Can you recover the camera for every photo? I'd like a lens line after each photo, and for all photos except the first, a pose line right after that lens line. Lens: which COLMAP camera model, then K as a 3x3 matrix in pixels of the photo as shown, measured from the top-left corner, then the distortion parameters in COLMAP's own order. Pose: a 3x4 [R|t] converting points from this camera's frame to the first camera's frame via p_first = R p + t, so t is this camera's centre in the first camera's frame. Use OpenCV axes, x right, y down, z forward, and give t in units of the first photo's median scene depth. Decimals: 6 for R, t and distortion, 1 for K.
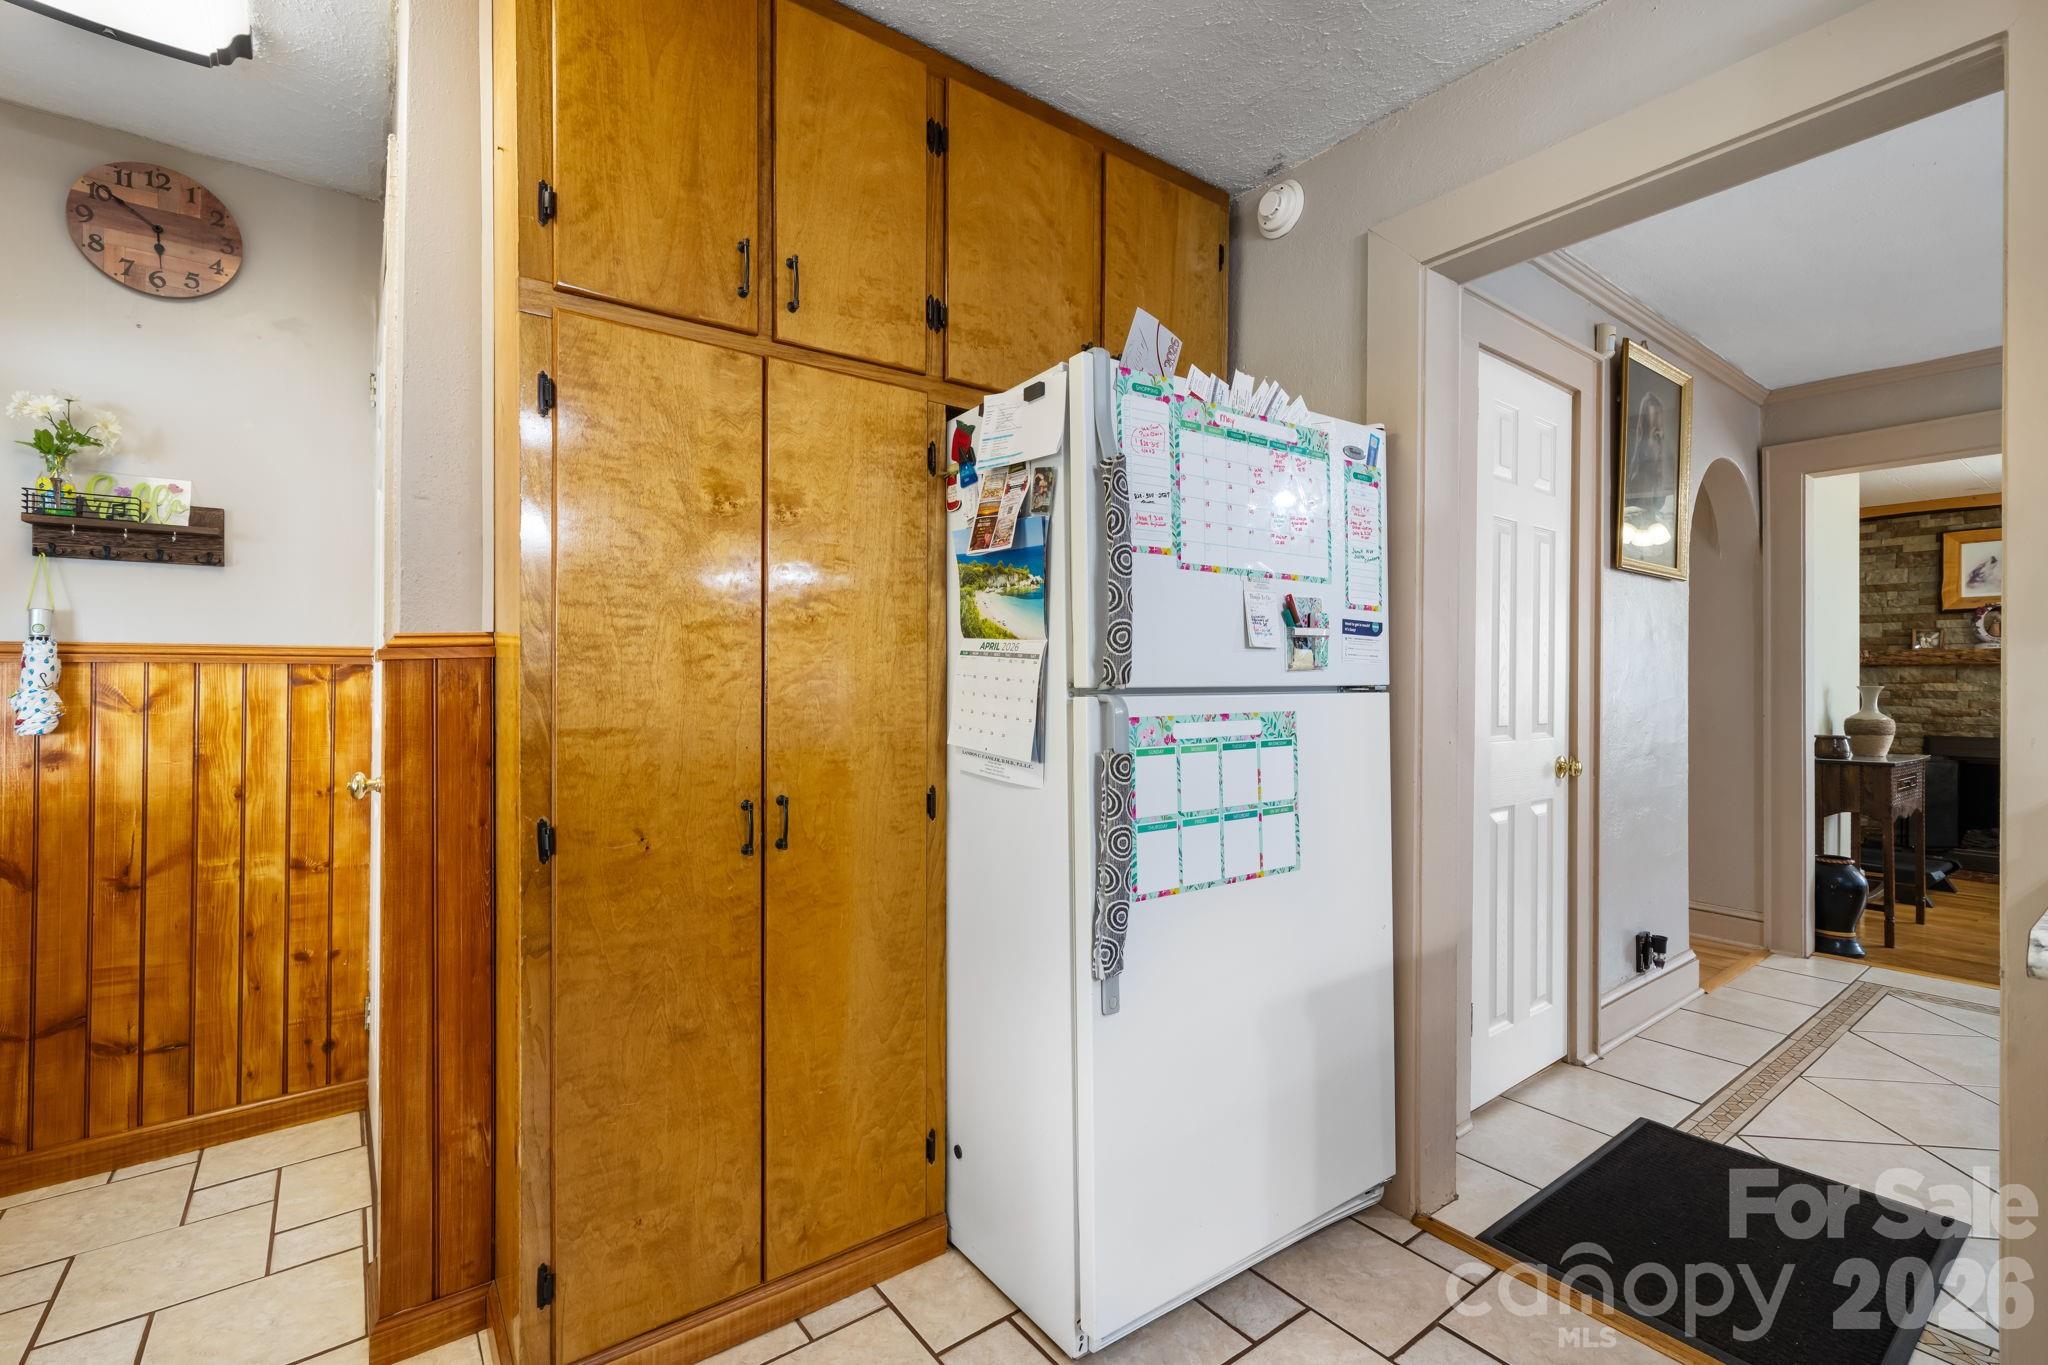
lens RADIAL K [[889.4, 0, 1024.0], [0, 889.4, 682.5], [0, 0, 1]] dist [-0.000023, 0.000213]
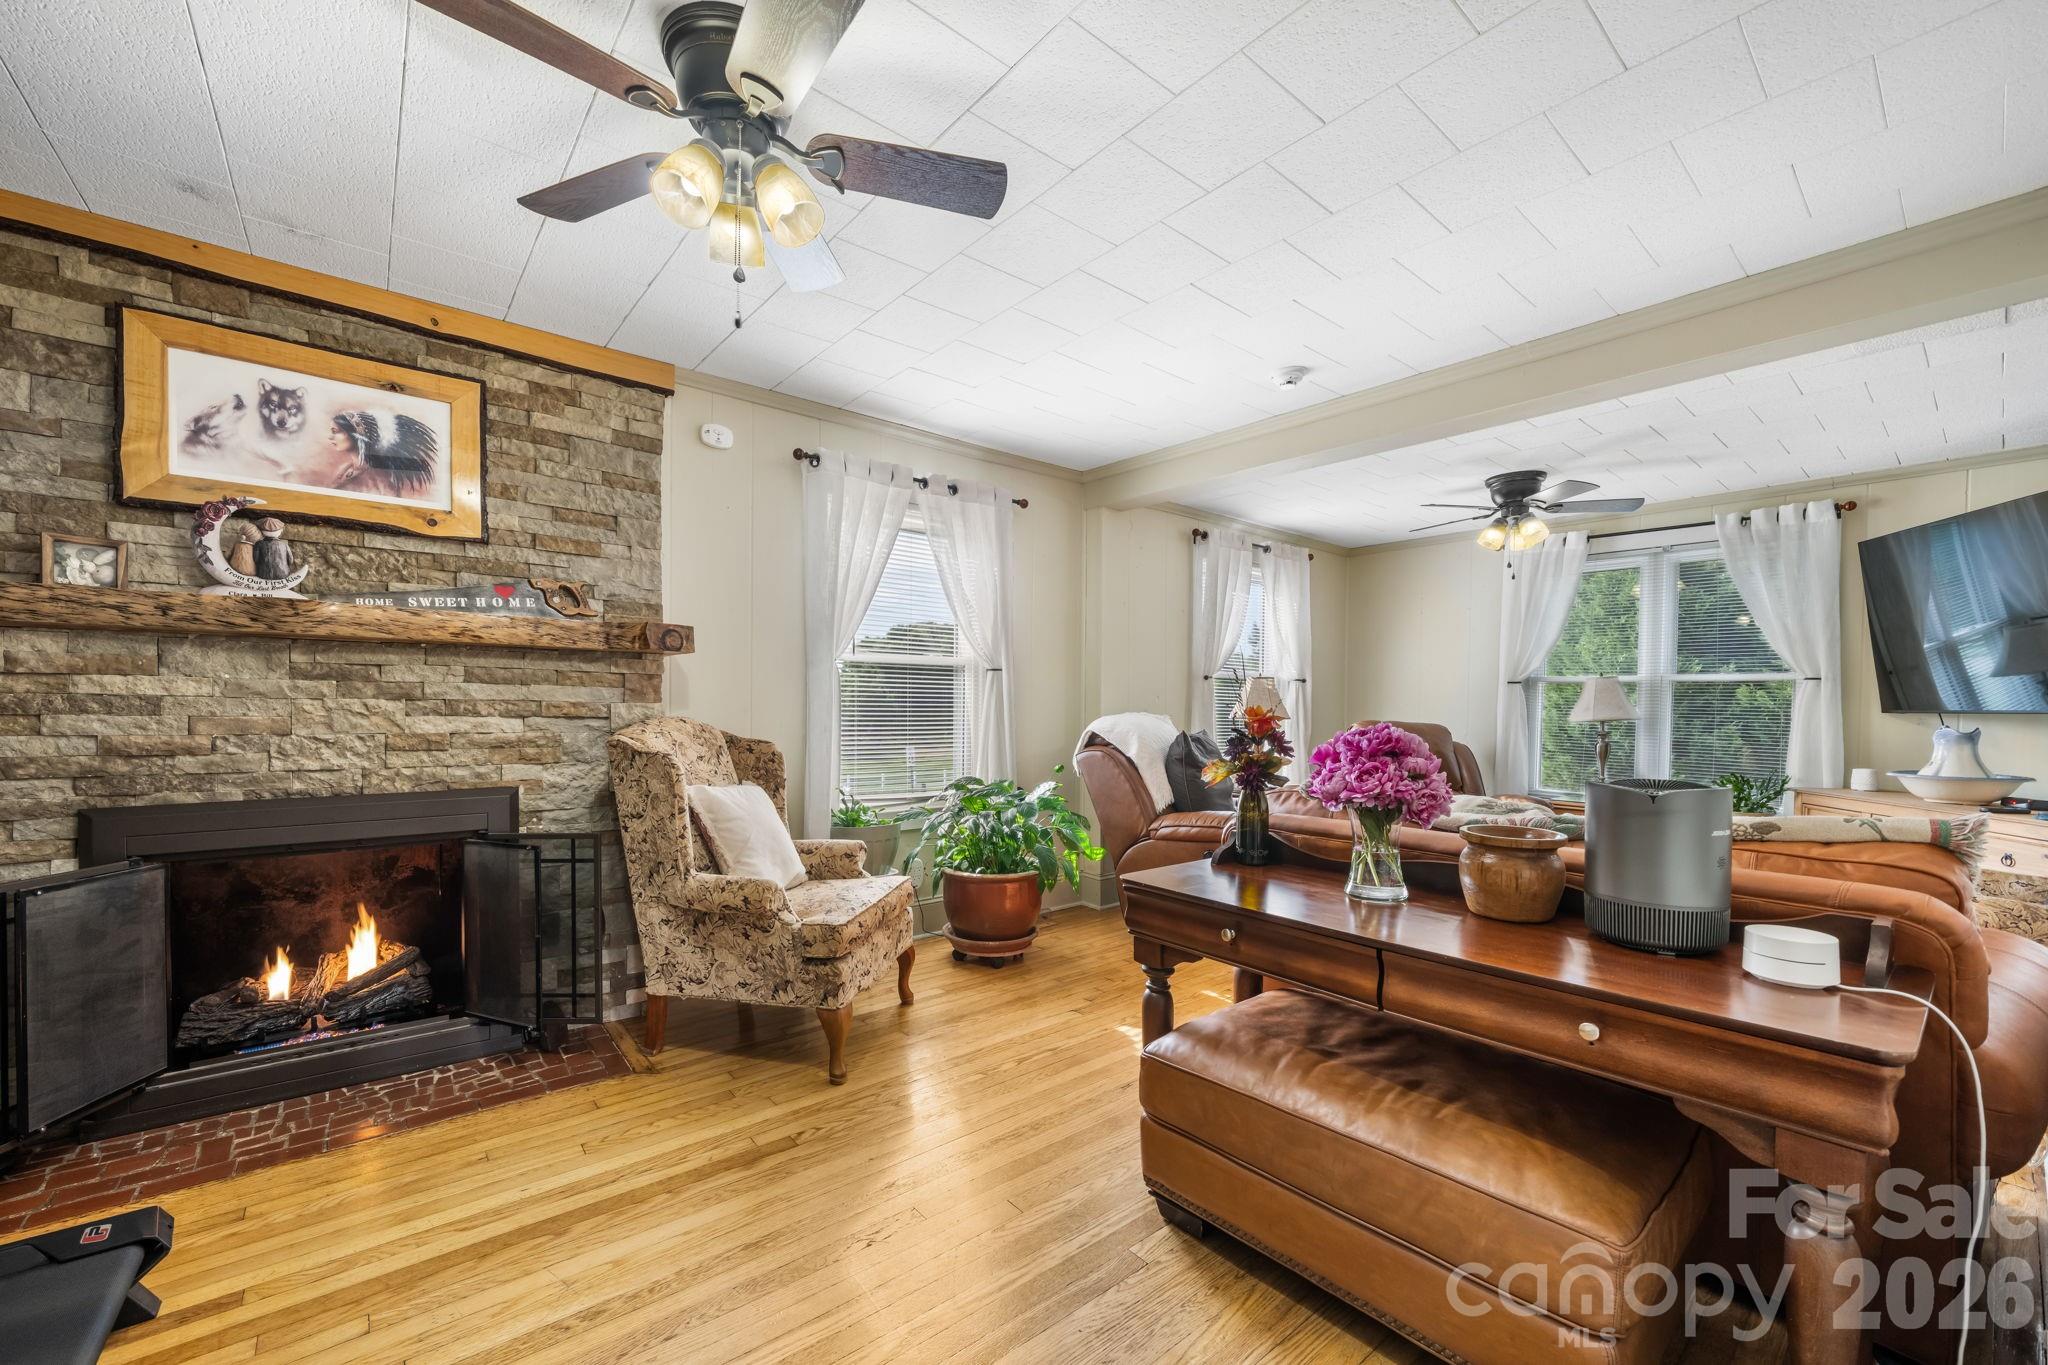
lens RADIAL K [[818.0, 0, 1017.7], [0, 818.0, 710.5], [0, 0, 1]] dist [-0.000992, -0.000100]
pose [[-0.036912, -0.020426, 0.999110, 0.639089], [-0.007997, 0.999765, 0.020144, 0.005833], [-0.999287, -0.007246, -0.037067, 0.601408]]
